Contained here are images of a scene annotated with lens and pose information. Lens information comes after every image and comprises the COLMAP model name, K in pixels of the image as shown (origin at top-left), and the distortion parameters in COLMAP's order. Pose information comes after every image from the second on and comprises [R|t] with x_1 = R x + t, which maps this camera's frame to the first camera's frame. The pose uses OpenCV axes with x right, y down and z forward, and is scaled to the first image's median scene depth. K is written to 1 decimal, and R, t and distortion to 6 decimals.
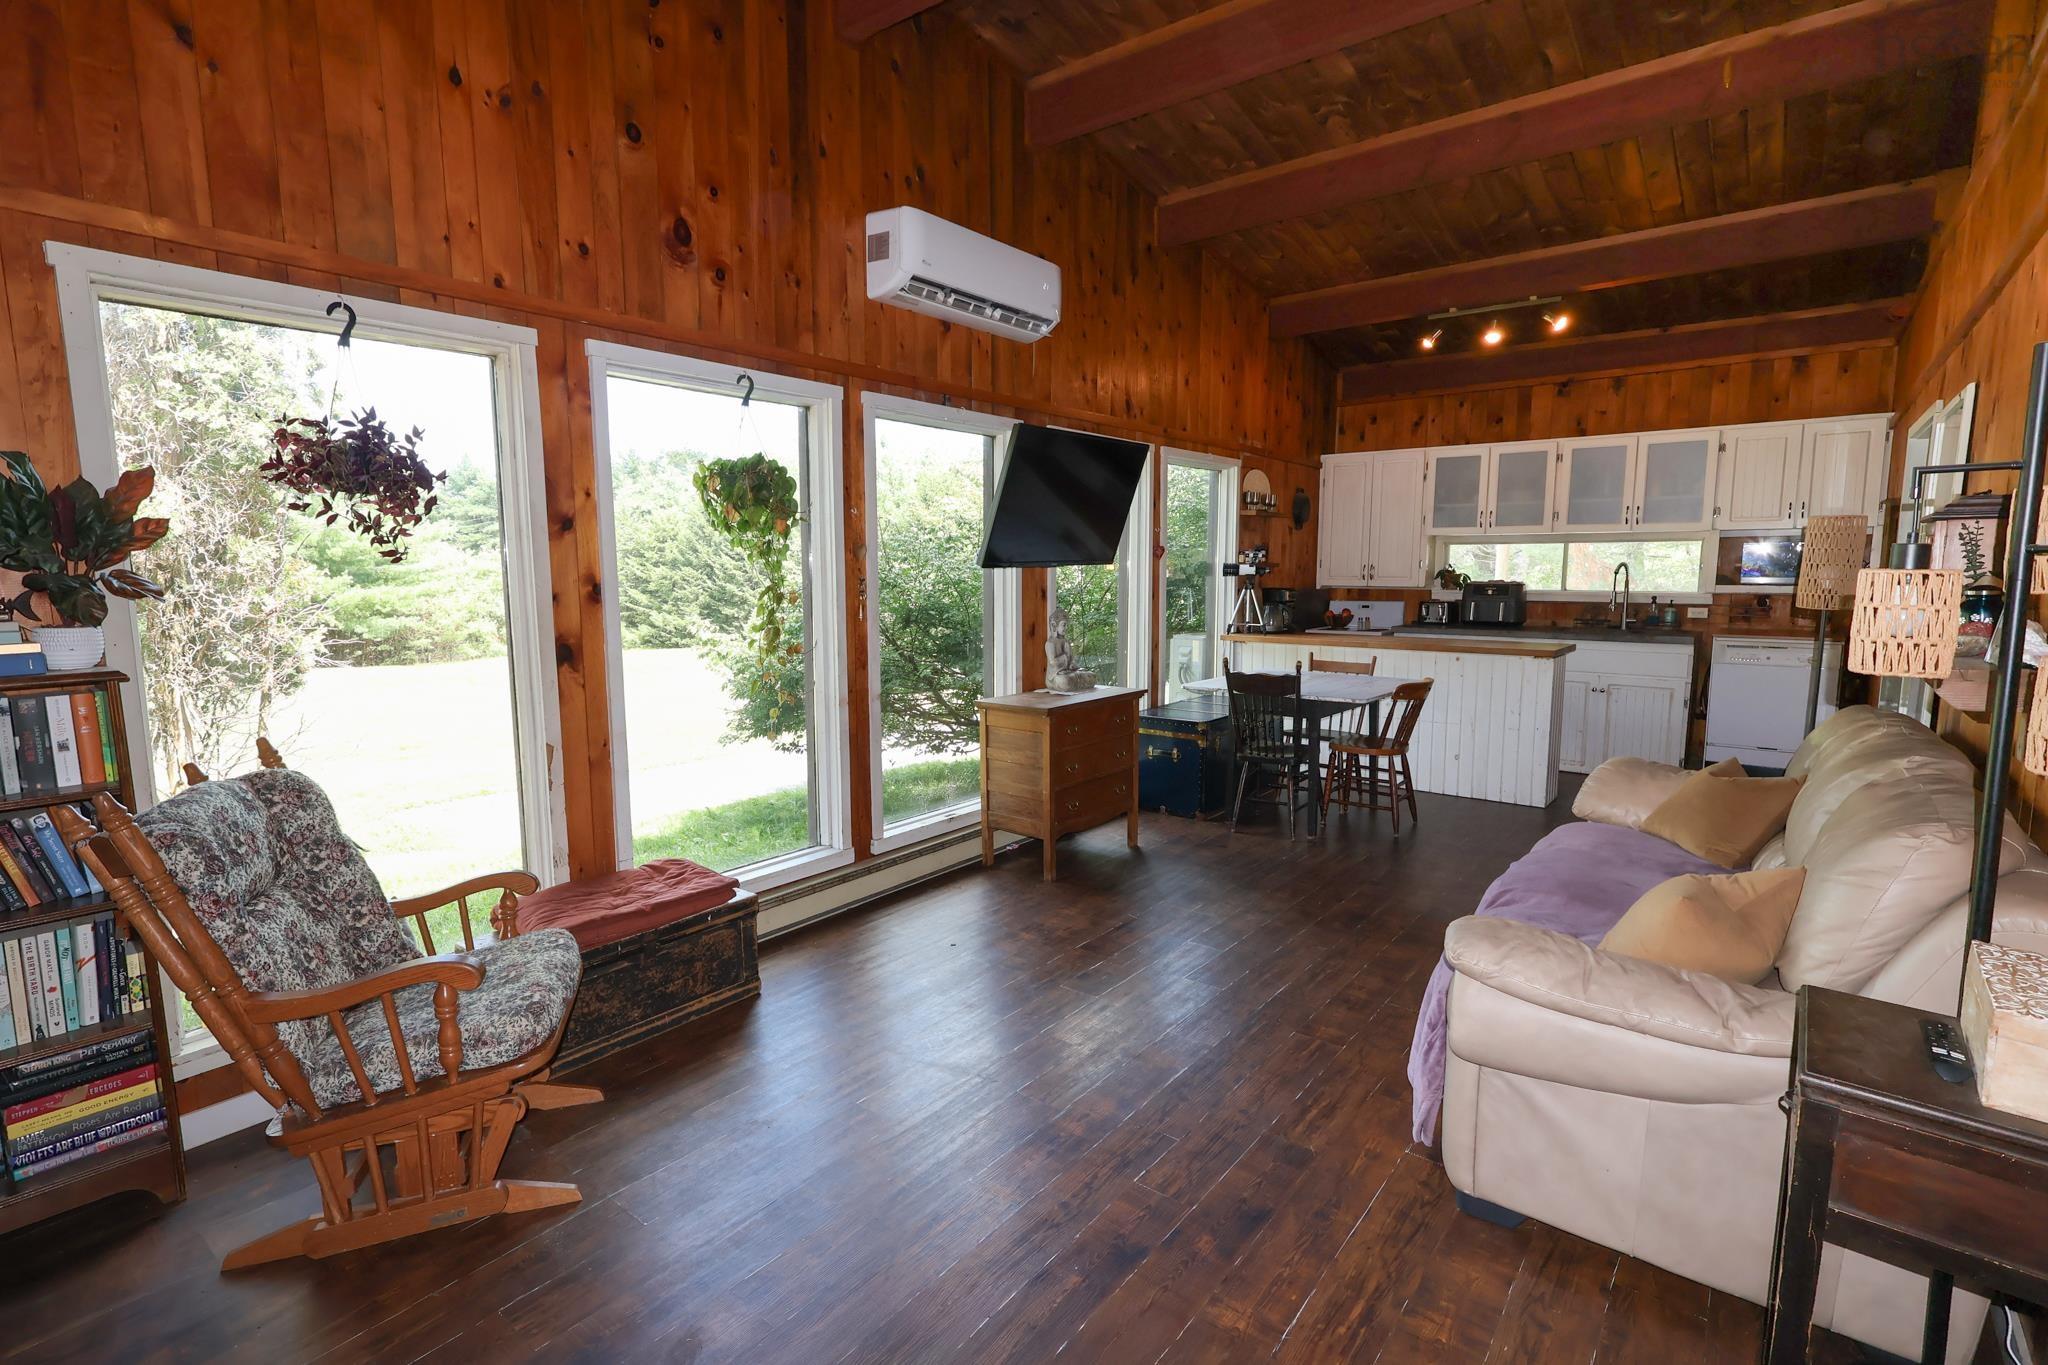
lens RADIAL K [[963.7, 0, 1021.8], [0, 963.7, 680.1], [0, 0, 1]] dist [0.001528, 0.000575]
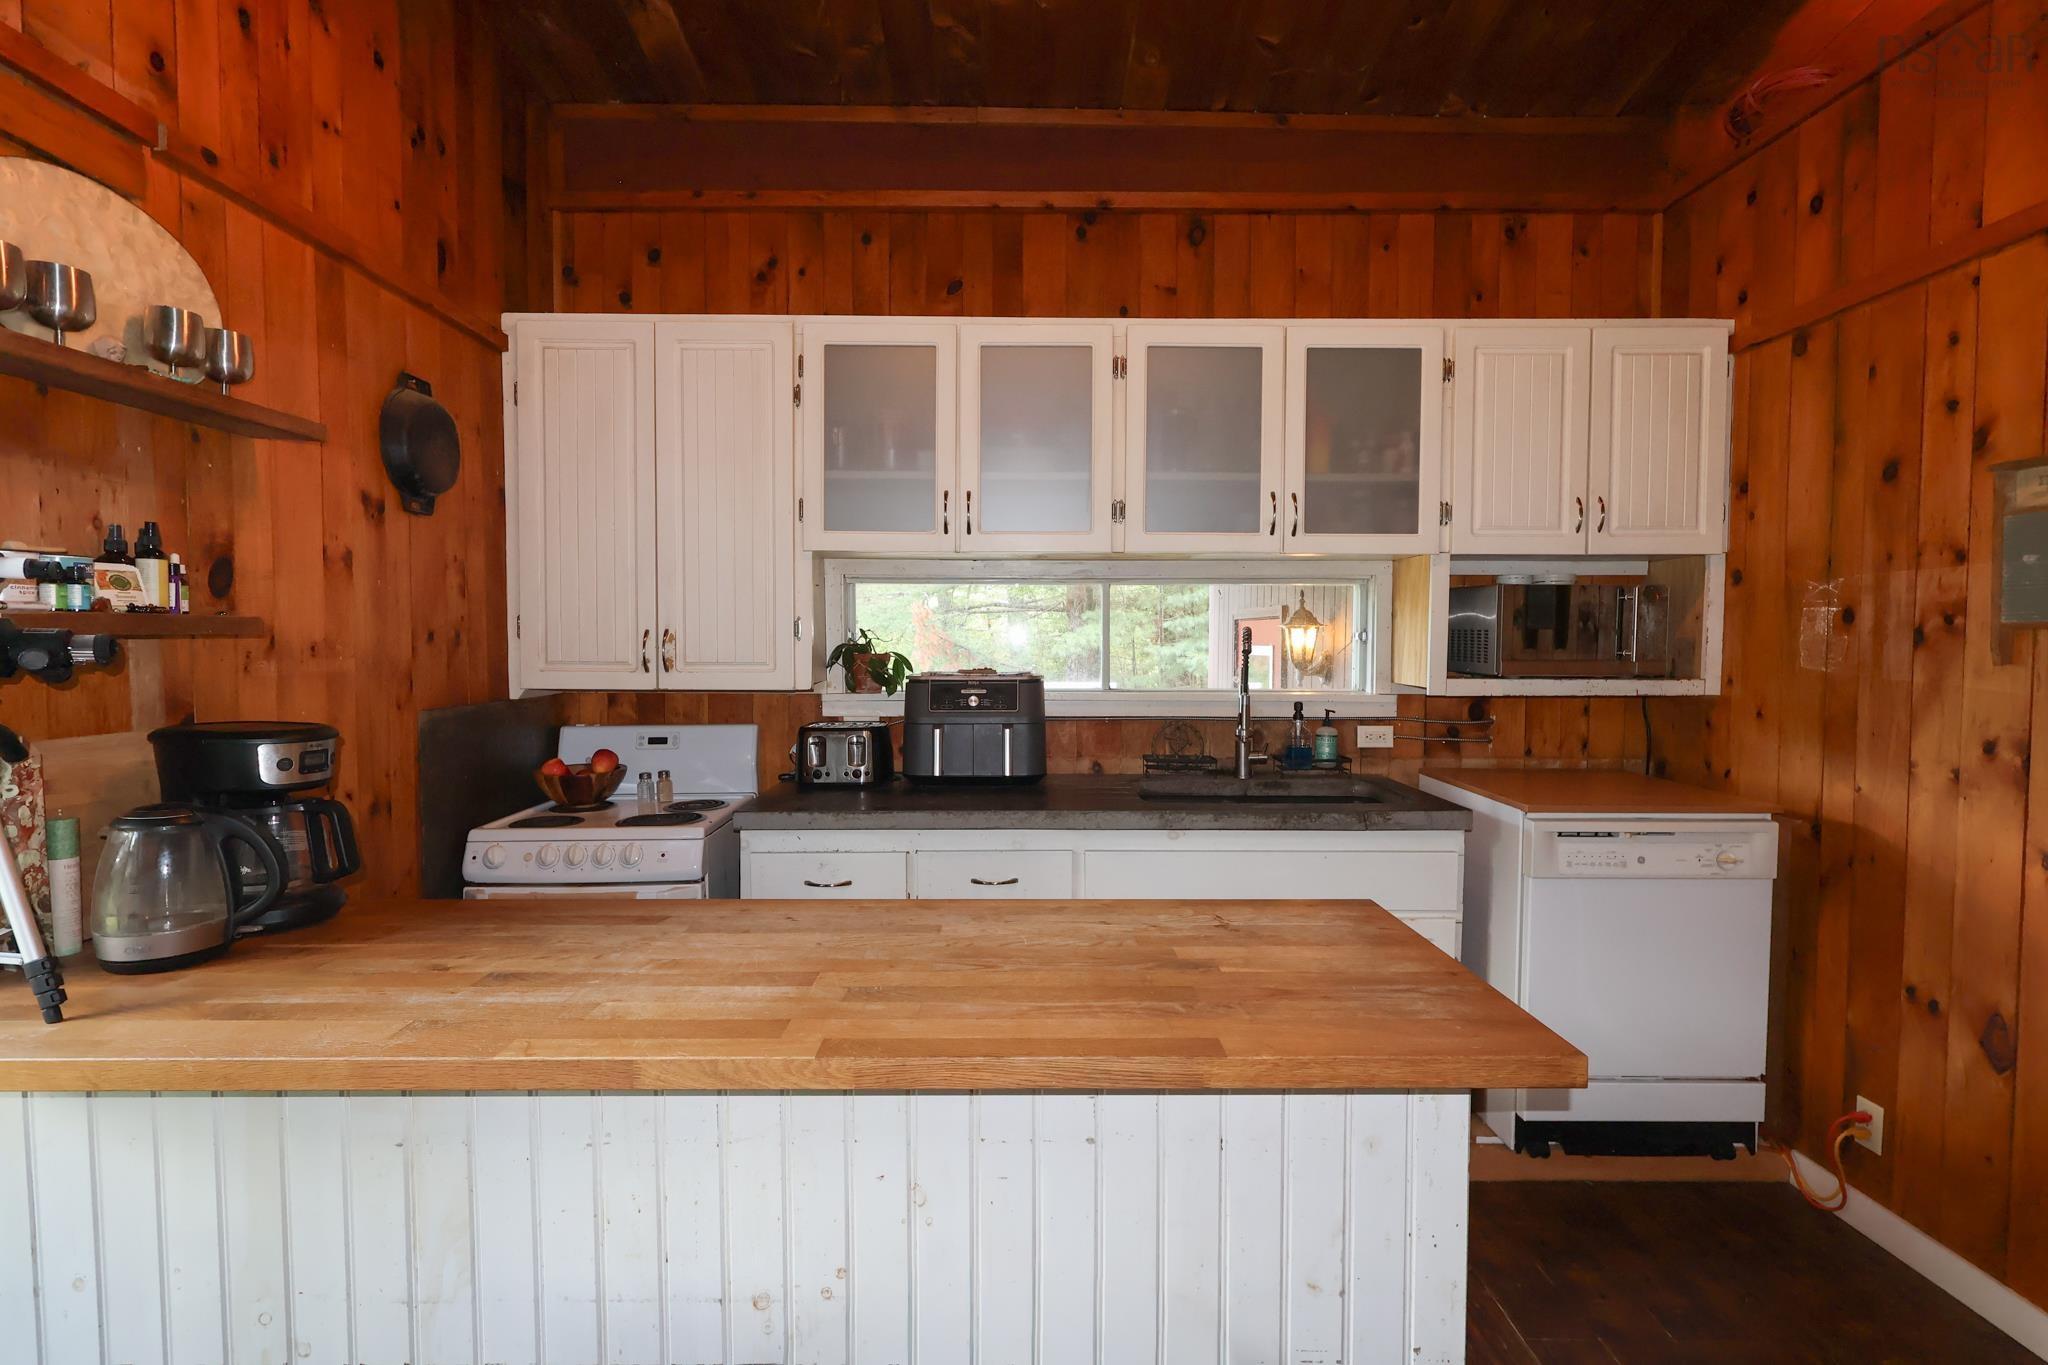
lens RADIAL K [[963.7, 0, 1021.8], [0, 963.7, 680.1], [0, 0, 1]] dist [0.001528, 0.000575]
pose [[0.775353, -0.024778, 0.631042, 0.272786], [0.070850, 0.996335, -0.047931, -0.085145], [-0.627542, 0.081872, 0.774266, 0.732185]]
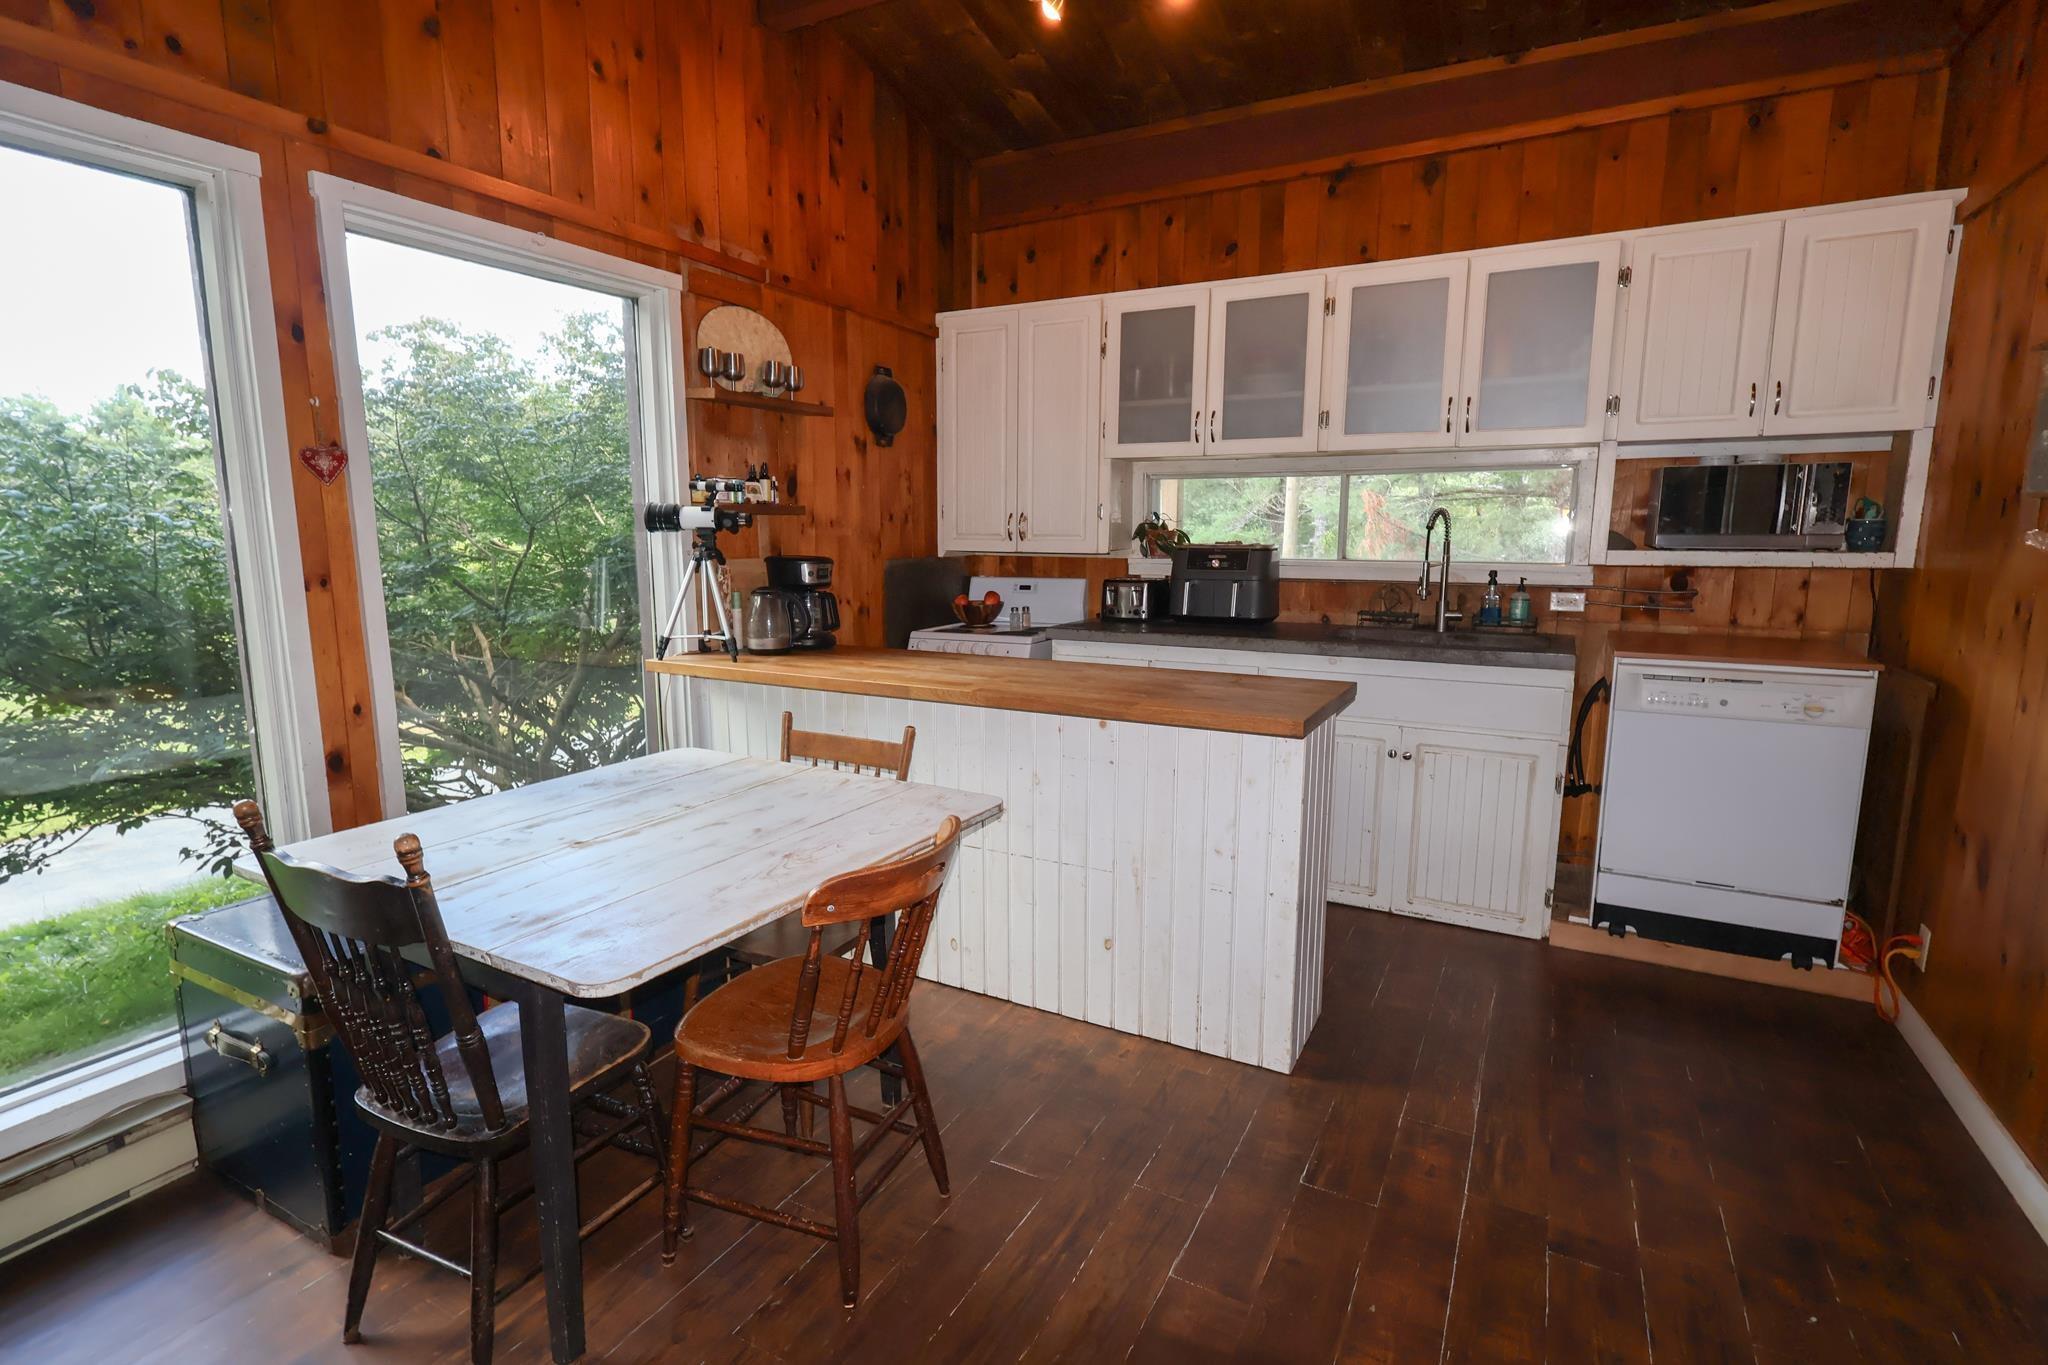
lens RADIAL K [[979.8, 0, 1019.0], [0, 979.8, 681.8], [0, 0, 1]] dist [-0.000074, 0.001652]
pose [[0.984401, -0.024024, 0.174294, 0.296879], [0.017544, 0.999100, 0.038626, -0.050866], [-0.175065, -0.034966, 0.983936, 0.504212]]
